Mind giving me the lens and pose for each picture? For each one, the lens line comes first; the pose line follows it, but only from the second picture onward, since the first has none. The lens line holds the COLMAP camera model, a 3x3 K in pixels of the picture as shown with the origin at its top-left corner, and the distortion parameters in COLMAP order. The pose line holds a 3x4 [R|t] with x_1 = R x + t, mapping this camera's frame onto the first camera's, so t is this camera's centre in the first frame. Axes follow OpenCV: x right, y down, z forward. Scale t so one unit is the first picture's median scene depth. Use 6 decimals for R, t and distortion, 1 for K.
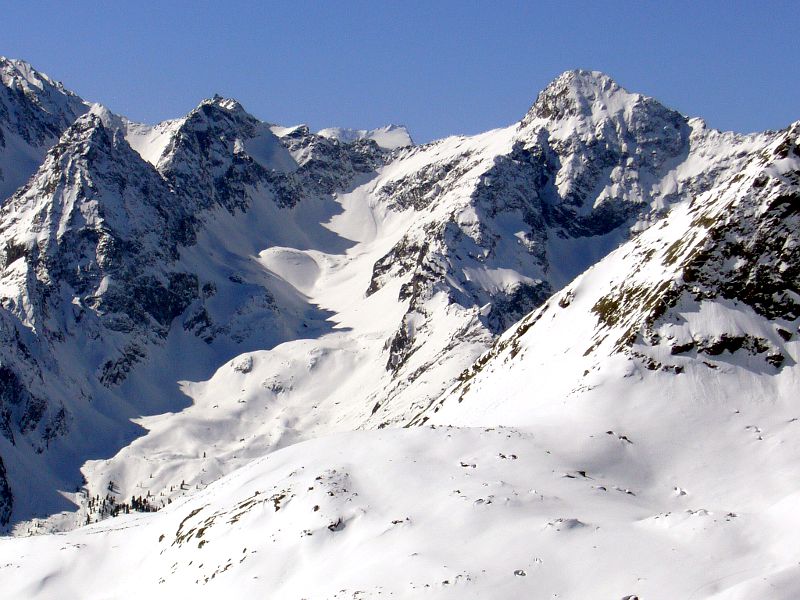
lens RADIAL K [[3334.5, 0, 399.5], [0, 3334.5, 299.8], [0, 0, 1]] dist [0.126150, 0.000000]
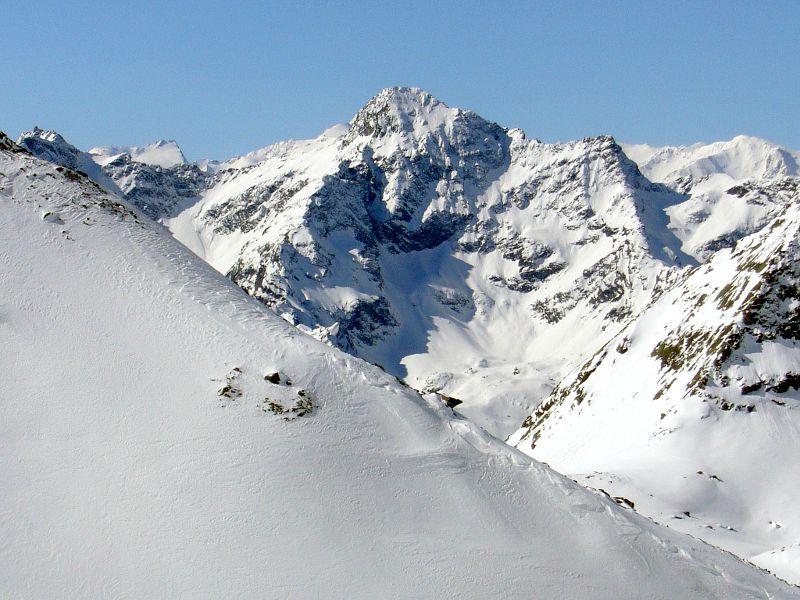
lens RADIAL K [[3334.5, 0, 400.7], [0, 3334.5, 300.0], [0, 0, 1]] dist [0.126150, 0.000000]
pose [[0.995629, -0.051485, 0.077929, -0.098124], [0.051539, 0.998670, 0.001319, -0.018804], [-0.077893, 0.002703, 0.996958, -0.046502]]
